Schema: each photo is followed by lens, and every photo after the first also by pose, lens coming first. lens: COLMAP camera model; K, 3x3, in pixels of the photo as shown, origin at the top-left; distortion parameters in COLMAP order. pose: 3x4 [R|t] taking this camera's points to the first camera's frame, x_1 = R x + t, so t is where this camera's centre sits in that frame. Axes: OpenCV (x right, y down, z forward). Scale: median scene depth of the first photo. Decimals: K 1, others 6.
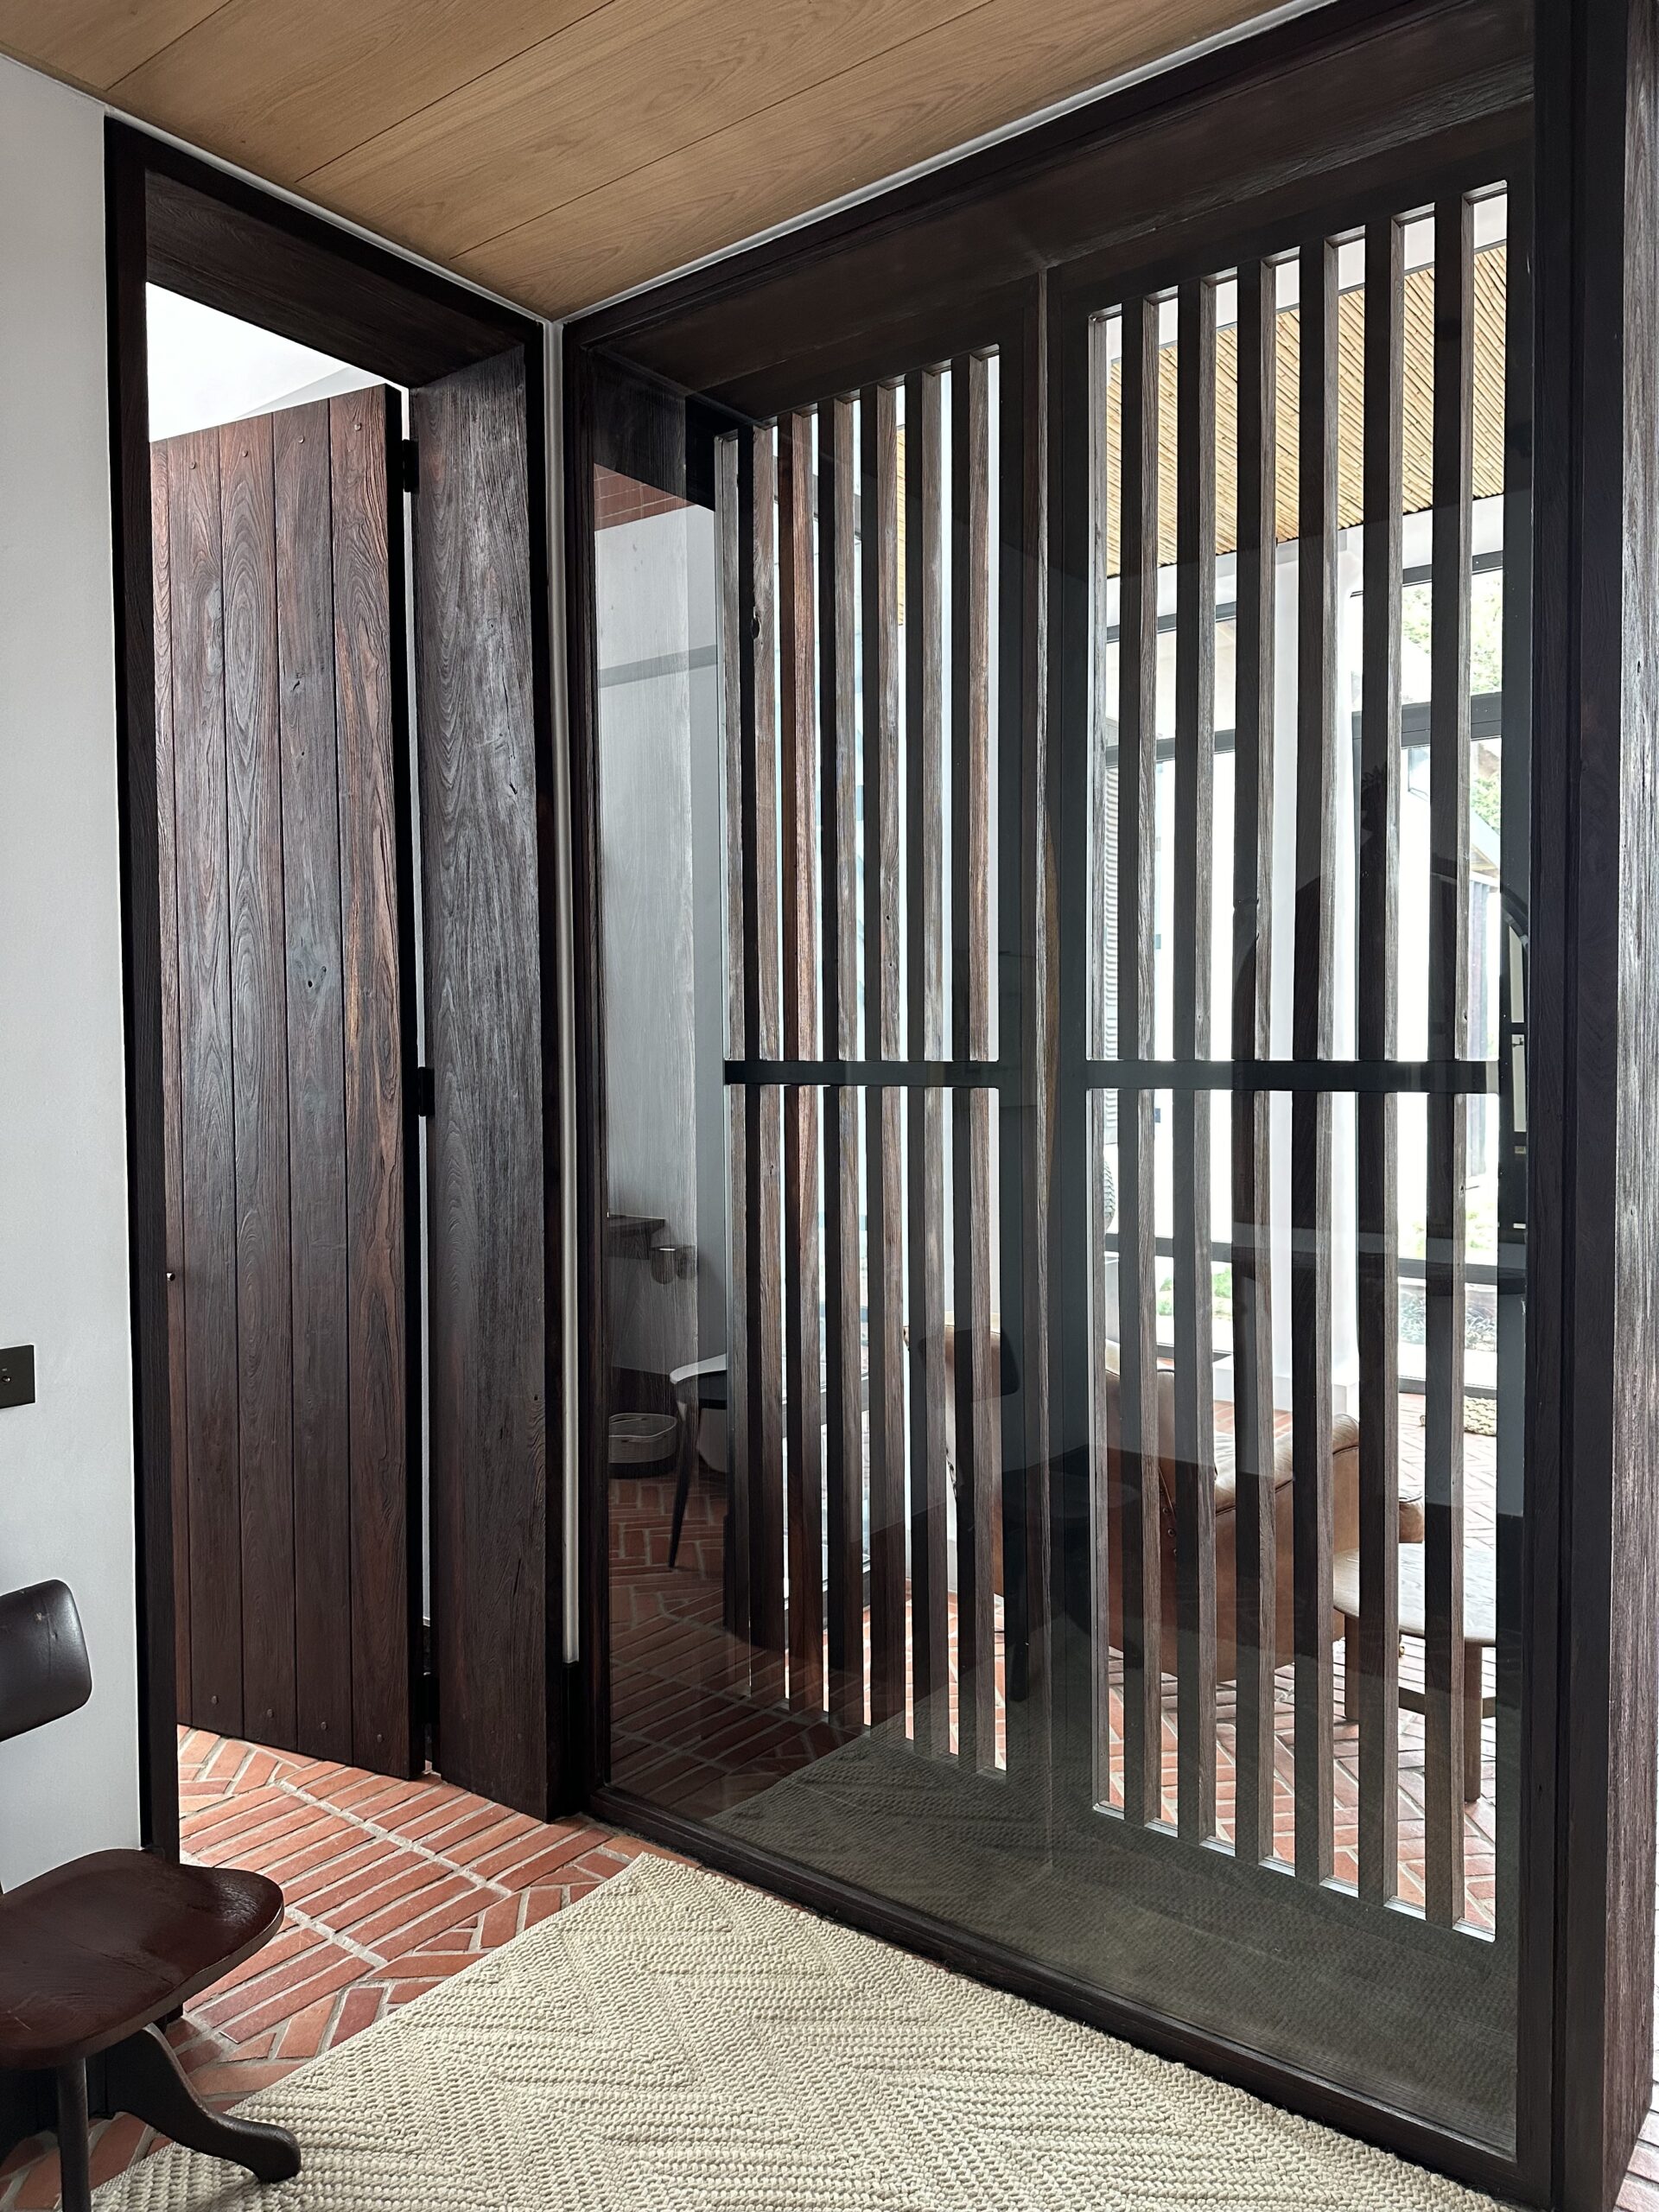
lens RADIAL K [[1604.6, 0, 829.5], [0, 1604.6, 1106.0], [0, 0, 1]] dist [0.075274, -0.094009]
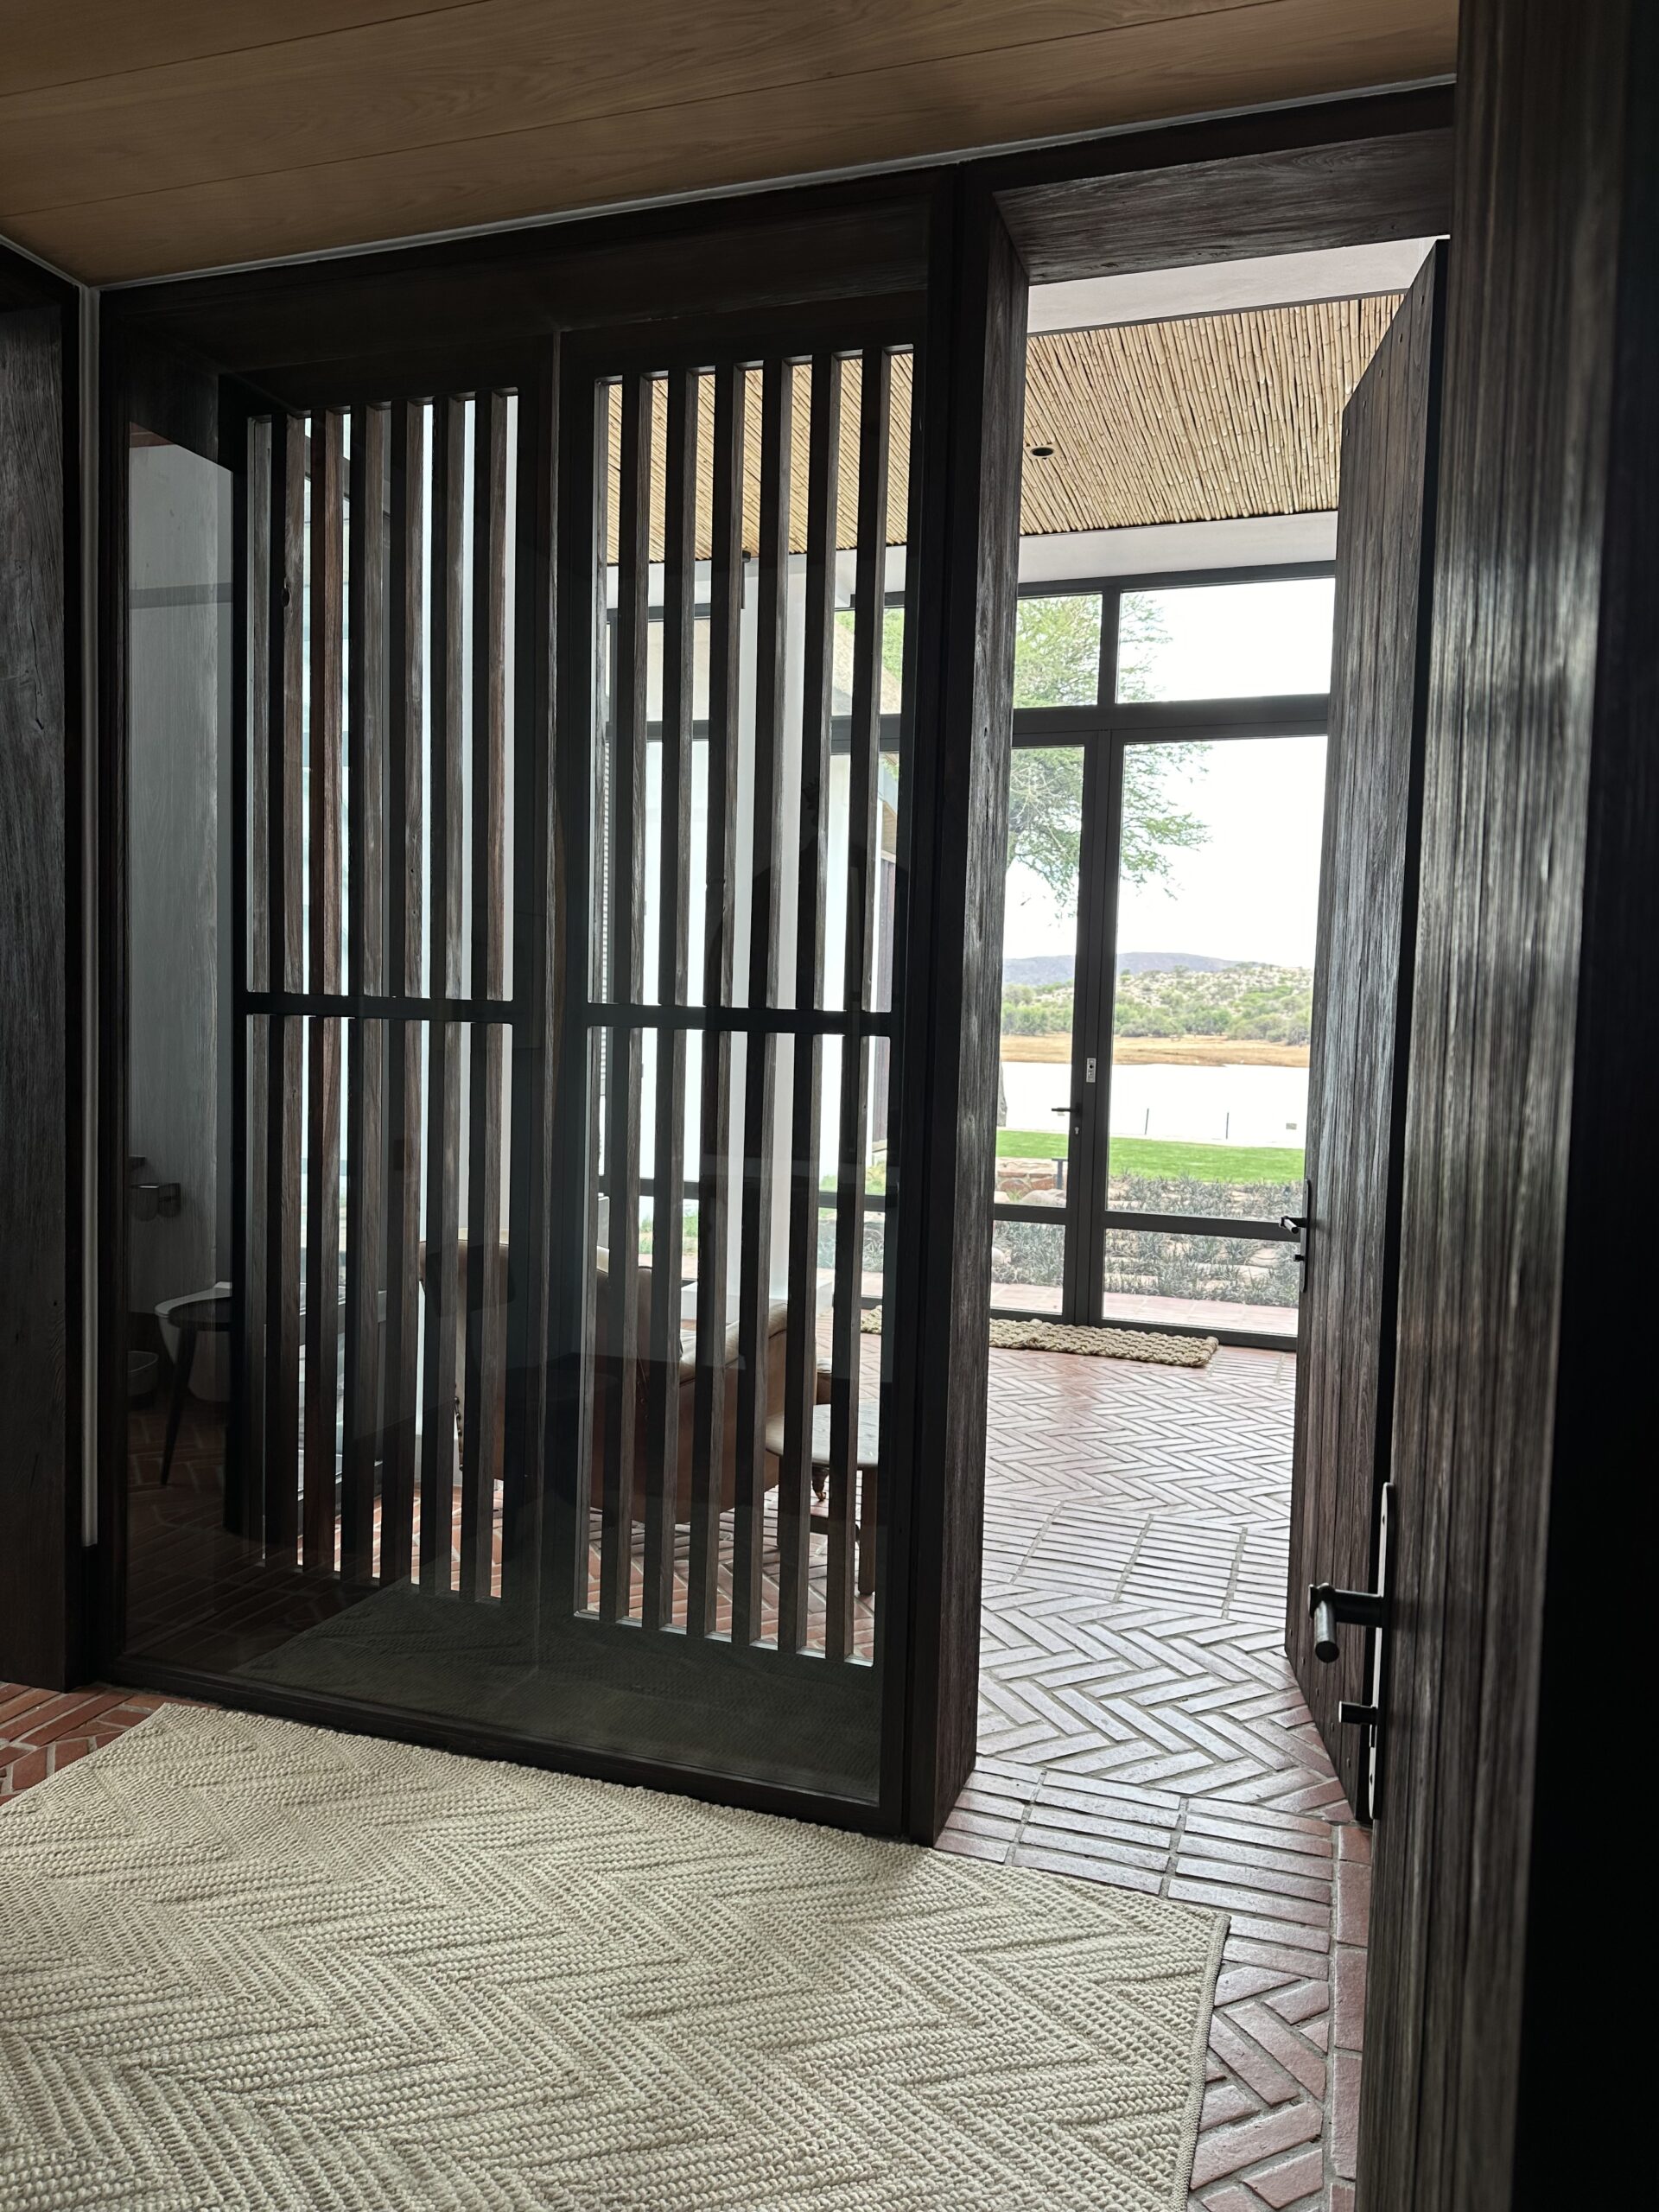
lens RADIAL K [[1604.5, 0, 829.5], [0, 1604.5, 1106.0], [0, 0, 1]] dist [0.158873, -0.239584]
pose [[0.949657, 0.015230, 0.312923, -0.041343], [-0.023535, 0.999464, 0.022777, 0.015951], [-0.312408, -0.028995, 0.949505, -0.192719]]
